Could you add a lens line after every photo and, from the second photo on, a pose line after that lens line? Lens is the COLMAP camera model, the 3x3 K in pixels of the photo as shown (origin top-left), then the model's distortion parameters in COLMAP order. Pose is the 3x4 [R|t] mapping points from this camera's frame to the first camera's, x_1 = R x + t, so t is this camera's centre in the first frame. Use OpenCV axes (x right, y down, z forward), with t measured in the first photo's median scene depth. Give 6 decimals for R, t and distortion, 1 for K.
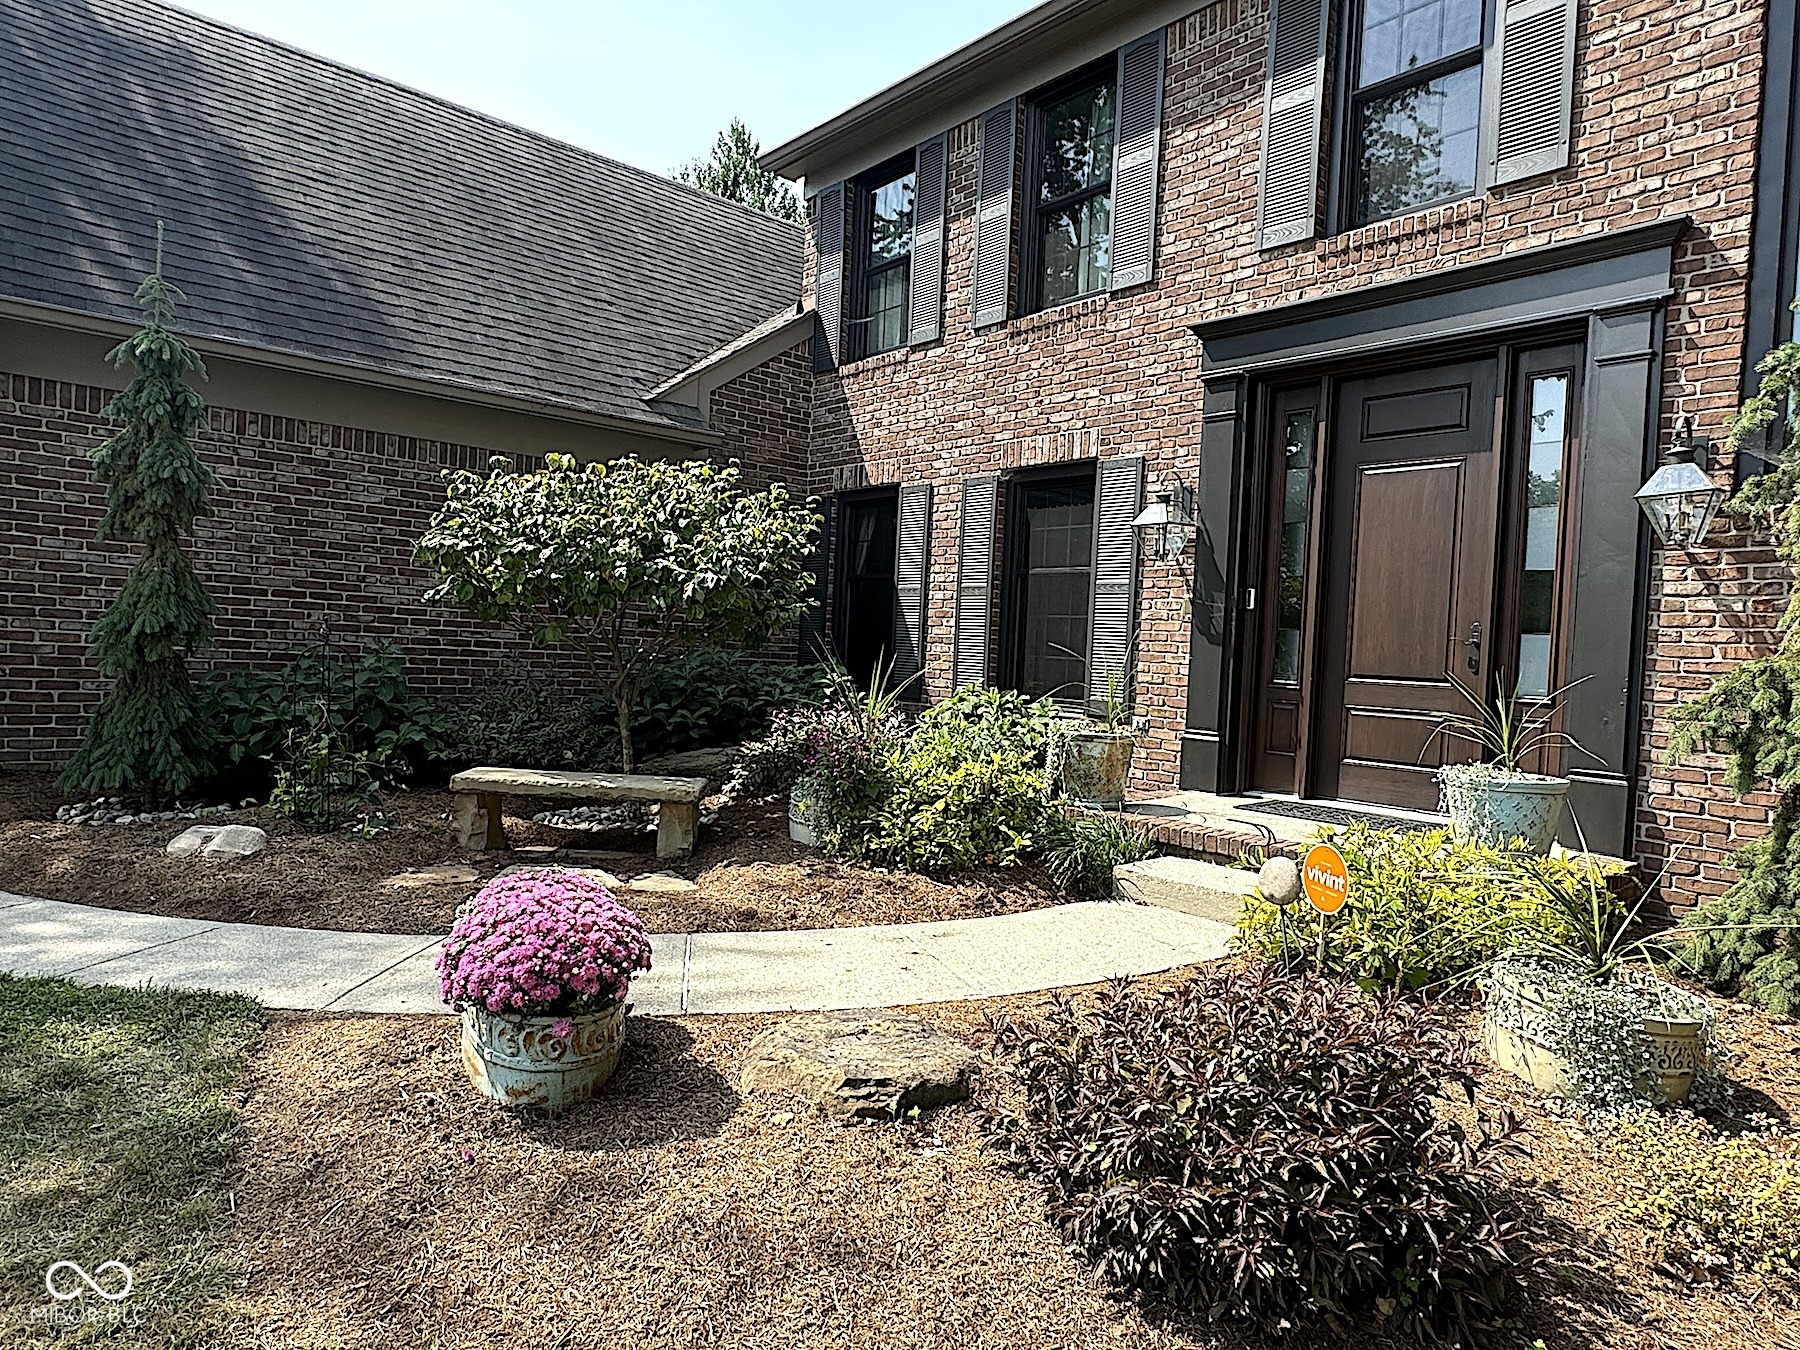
lens RADIAL K [[1078.9, 0, 900.0], [0, 1078.9, 675.0], [0, 0, 1]] dist [-0.000735, 0.000230]
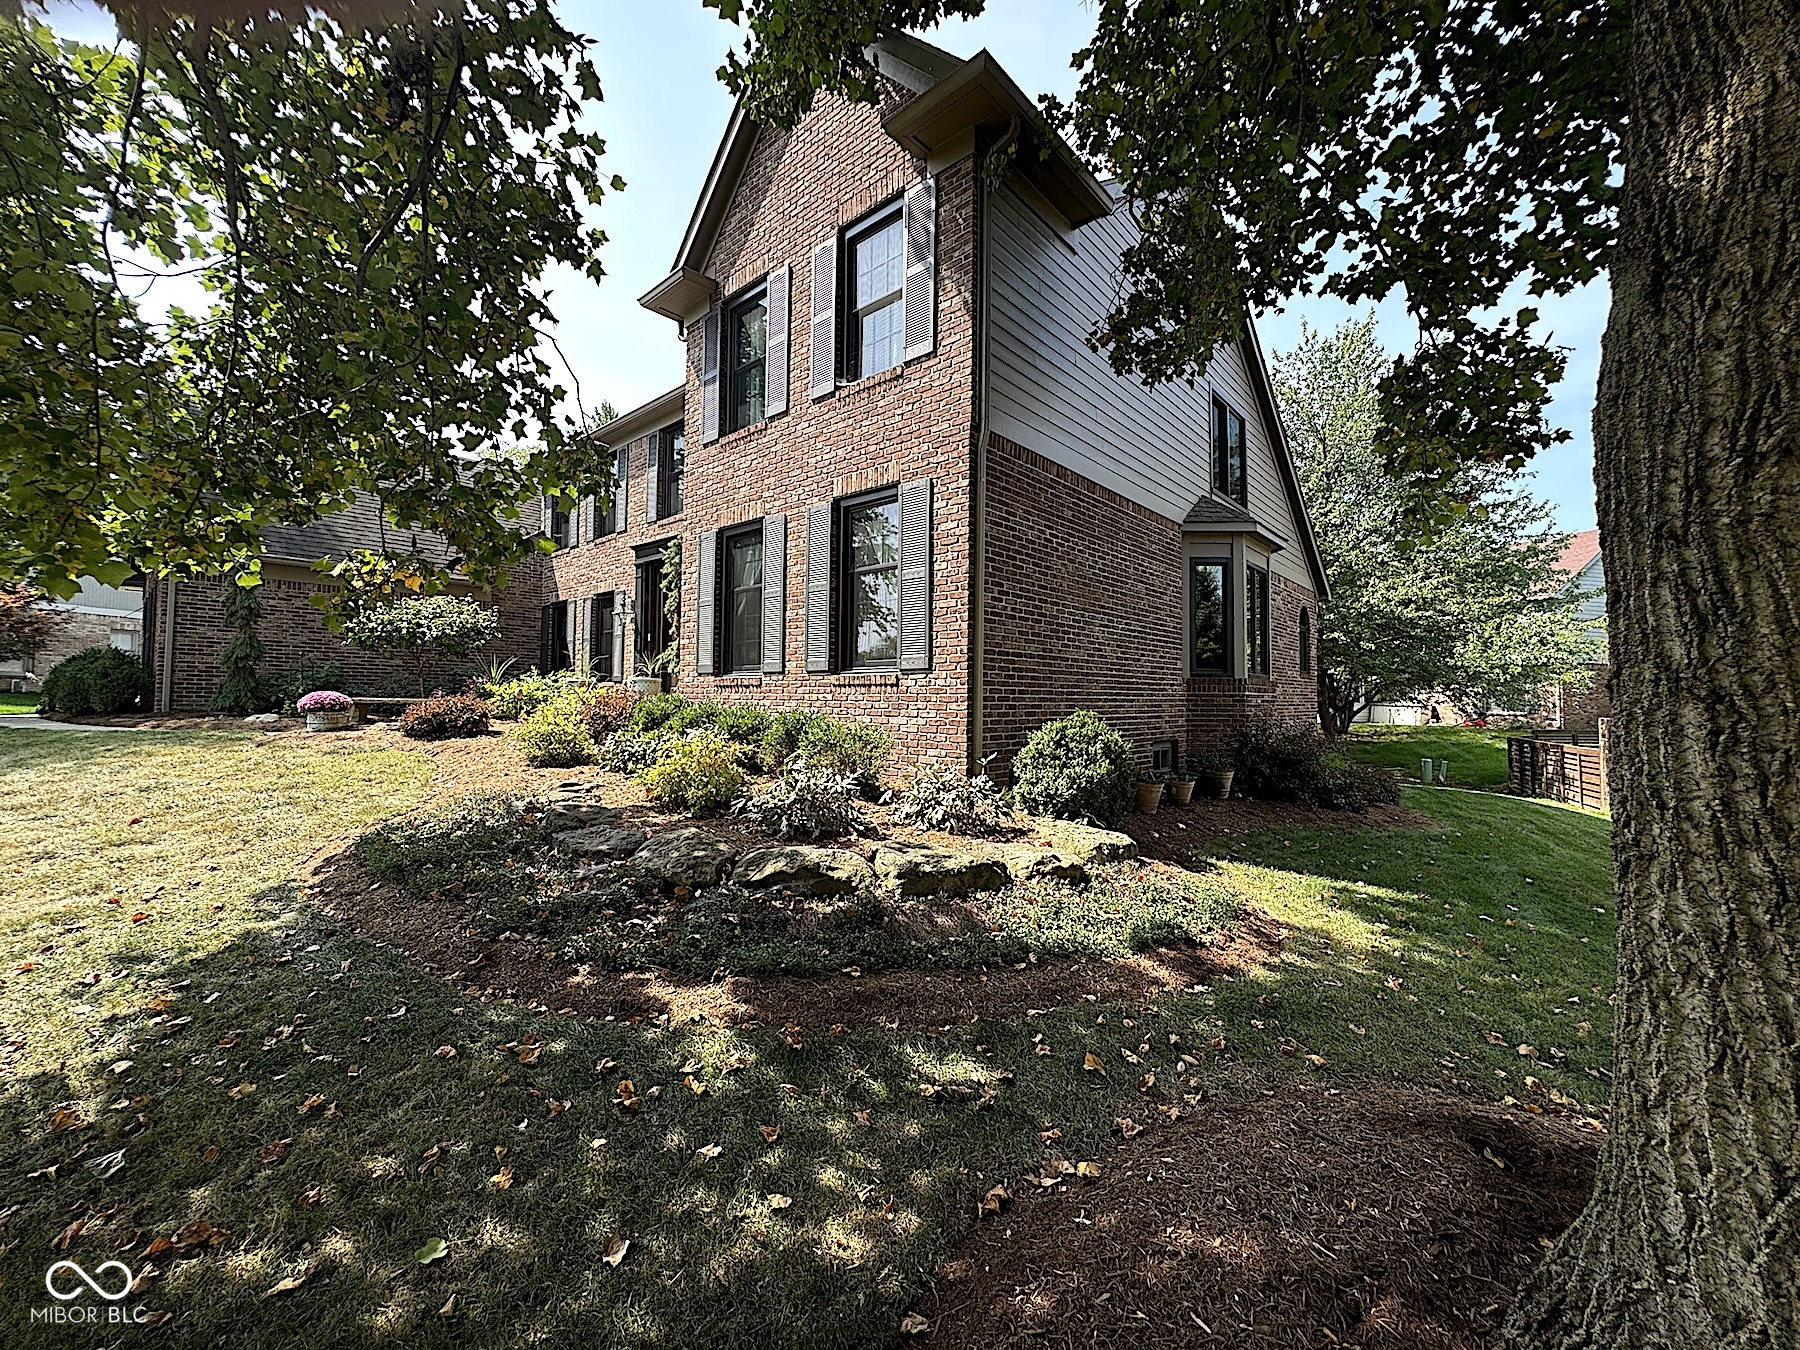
lens RADIAL K [[722.2, 0, 900.0], [0, 722.2, 675.0], [0, 0, 1]] dist [0.000264, 0.000067]
pose [[0.991813, -0.034855, 0.122850, 0.763199], [0.041744, 0.997670, -0.053959, 0.169719], [-0.120683, 0.058646, 0.990957, -1.054232]]
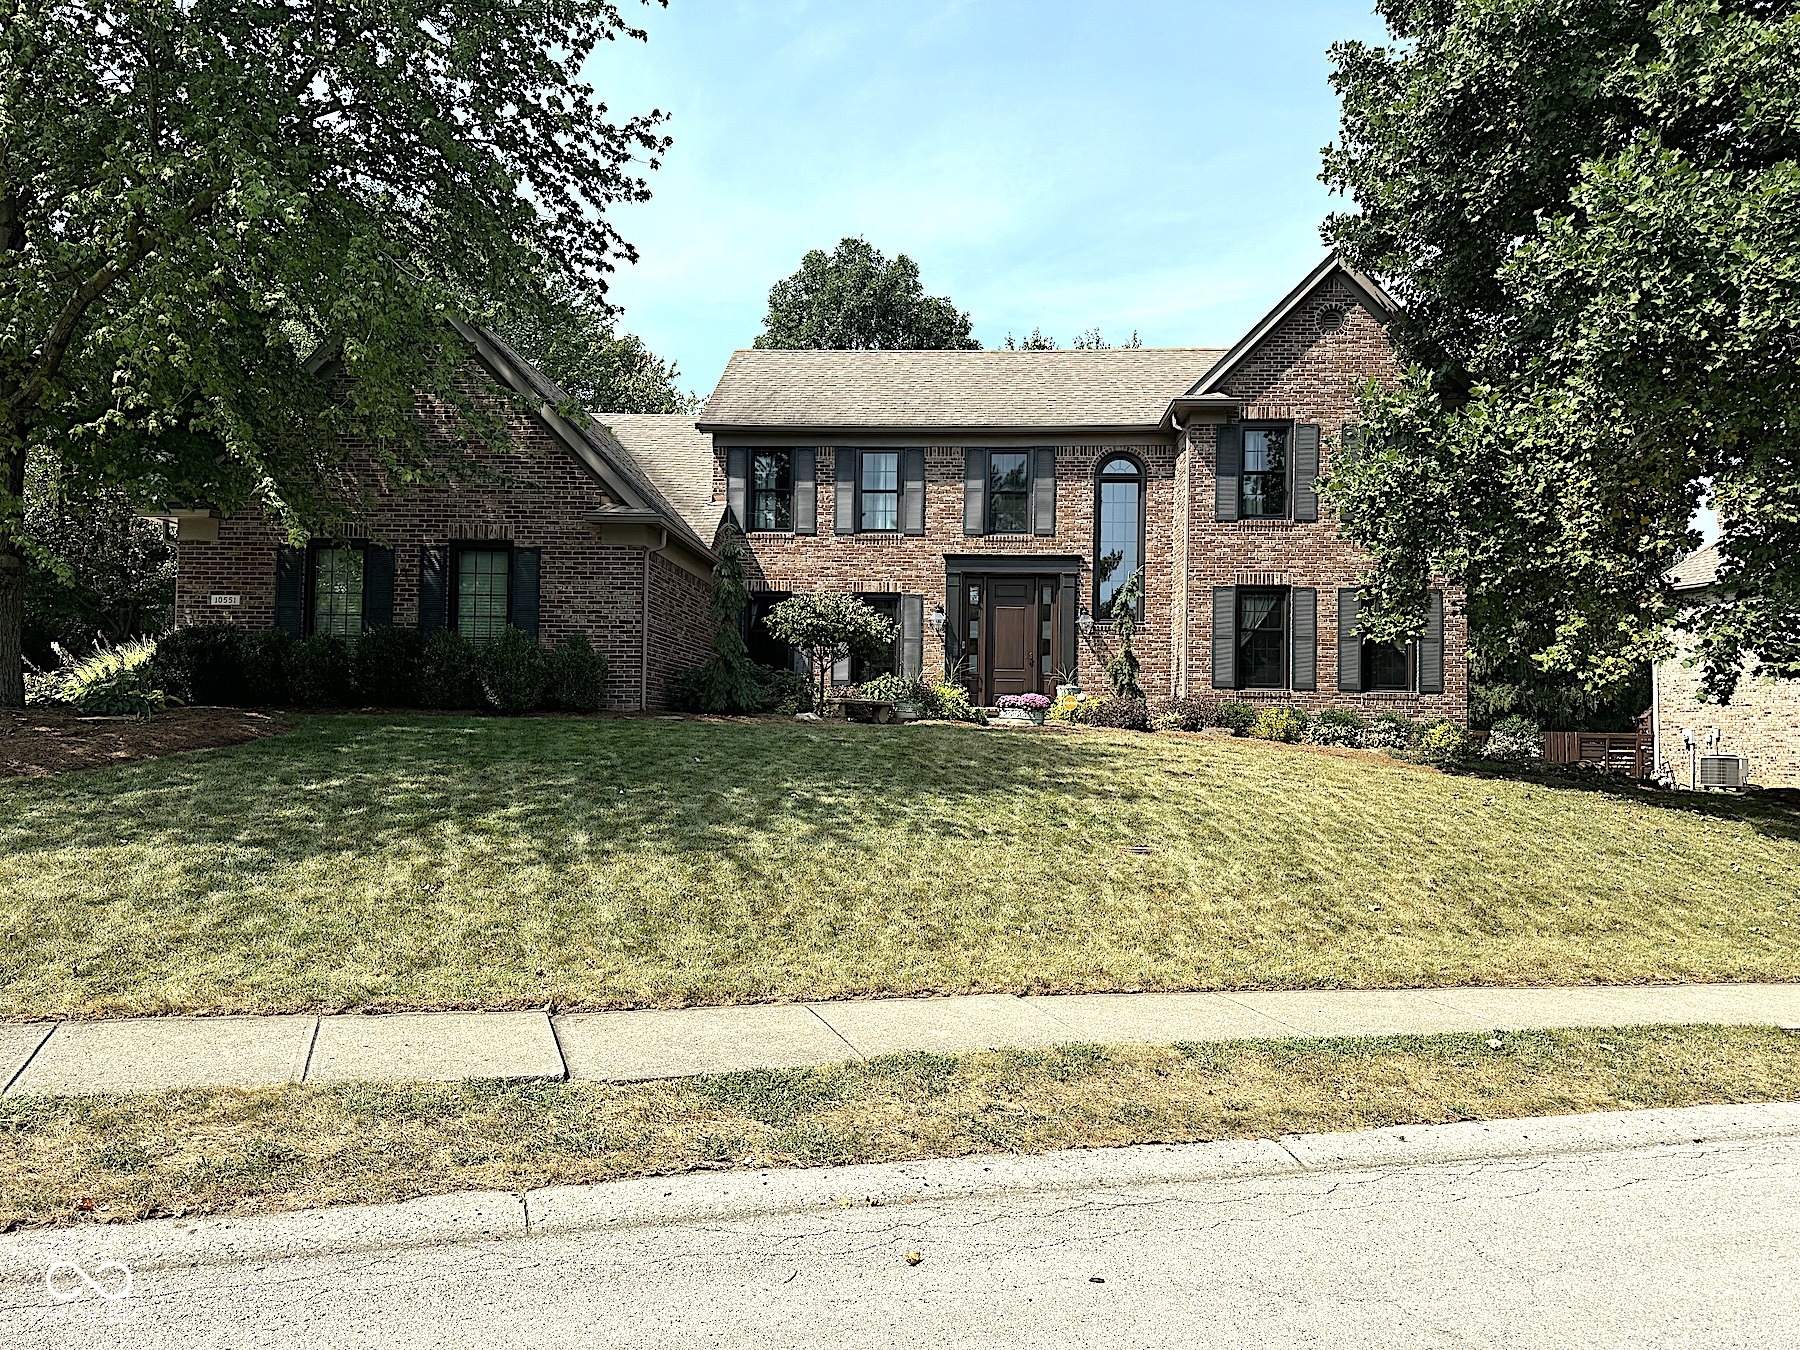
lens RADIAL K [[1250.8, 0, 900.0], [0, 1250.8, 675.0], [0, 0, 1]] dist [0.079485, -0.000202]
pose [[0.699372, -0.004117, 0.714746, -2.344045], [0.036387, 0.998892, -0.029850, 0.113404], [-0.713831, 0.046884, 0.698747, -1.352895]]
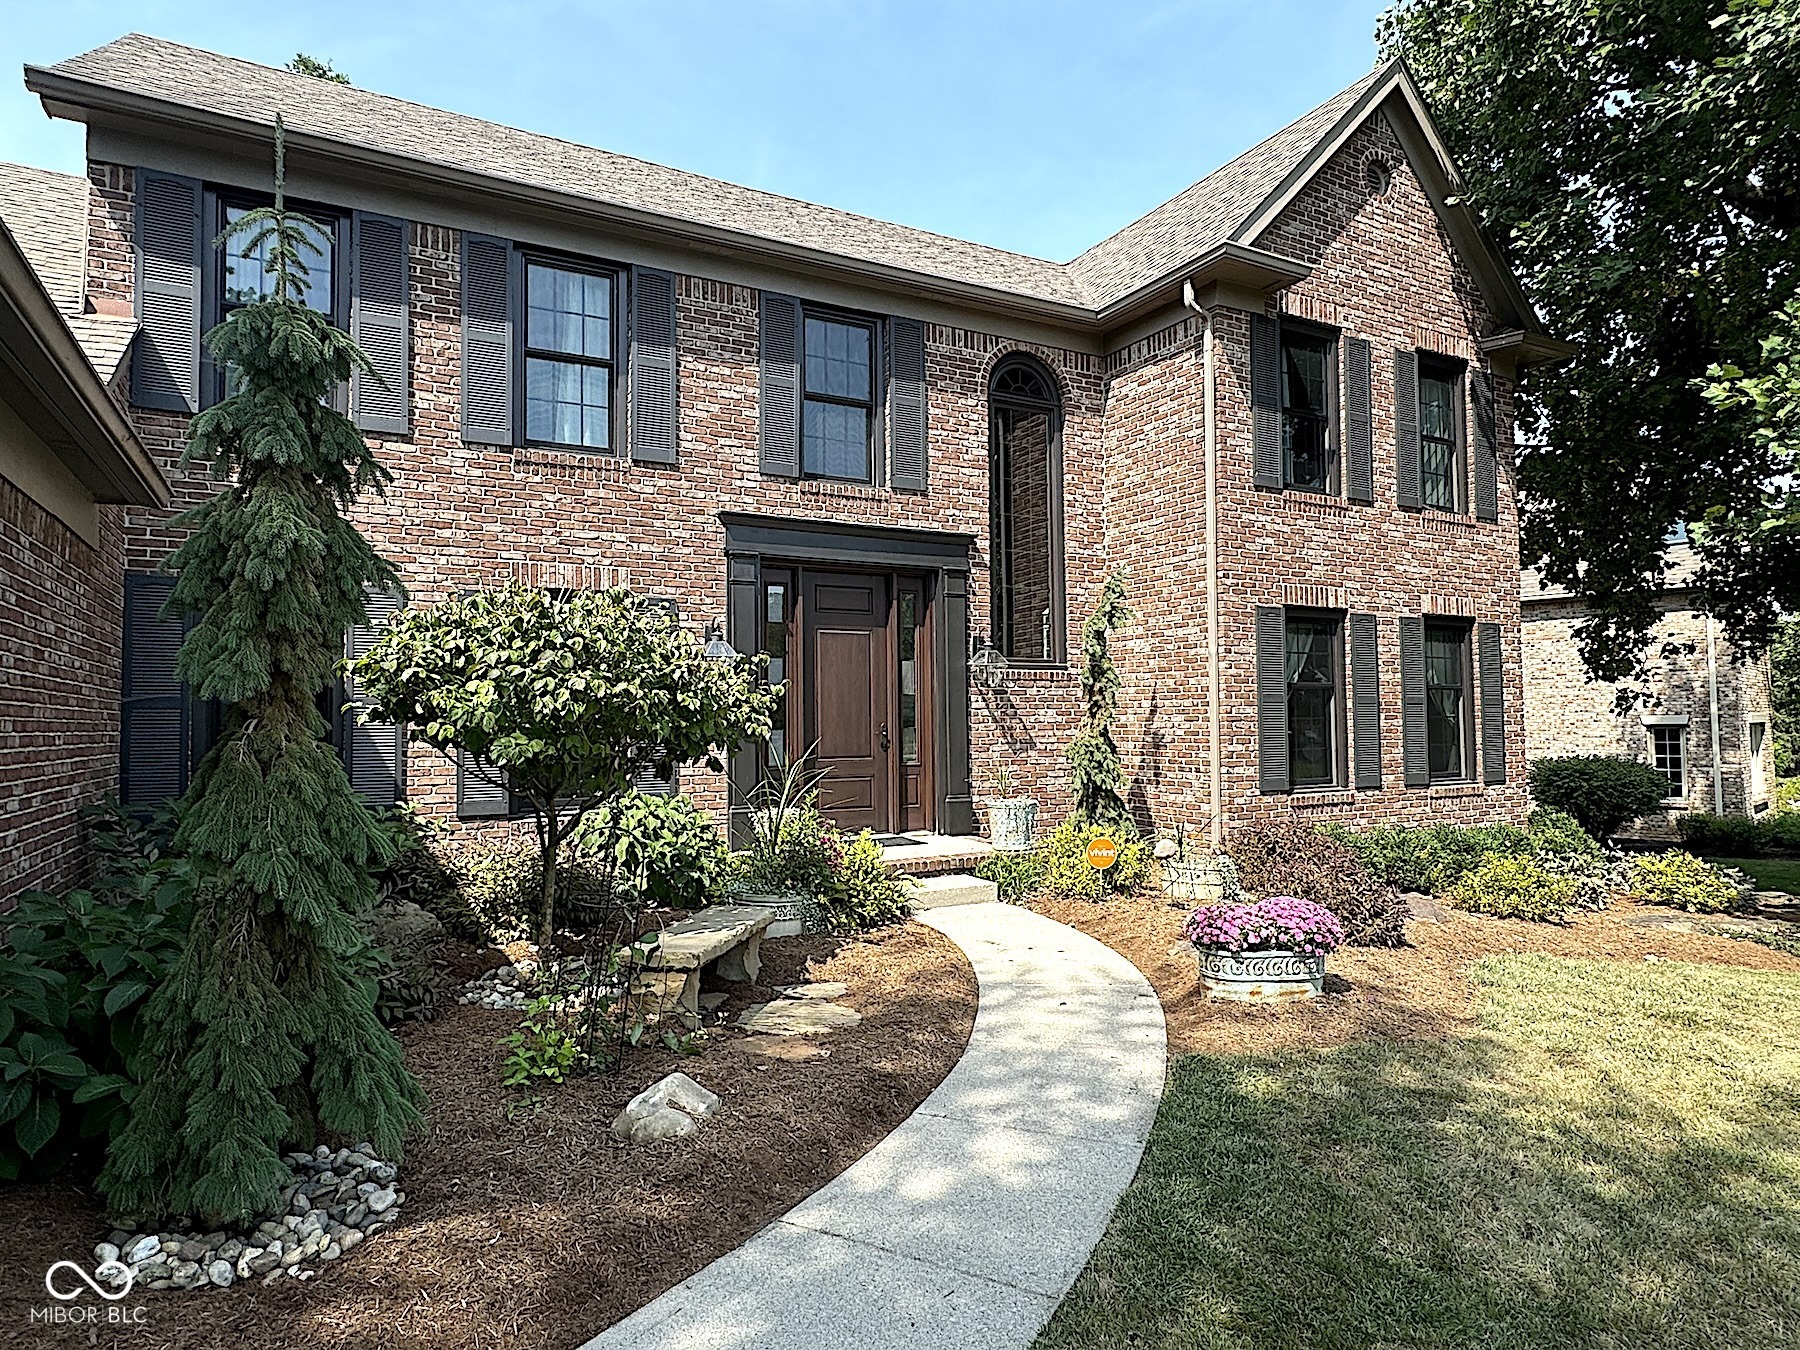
lens RADIAL K [[1050.7, 0, 900.0], [0, 1050.7, 675.0], [0, 0, 1]] dist [0.000037, -0.000616]
pose [[0.219570, -0.008558, 0.975559, -1.003396], [0.043304, 0.999061, -0.000983, -0.107622], [-0.974635, 0.042461, 0.219734, 0.506266]]
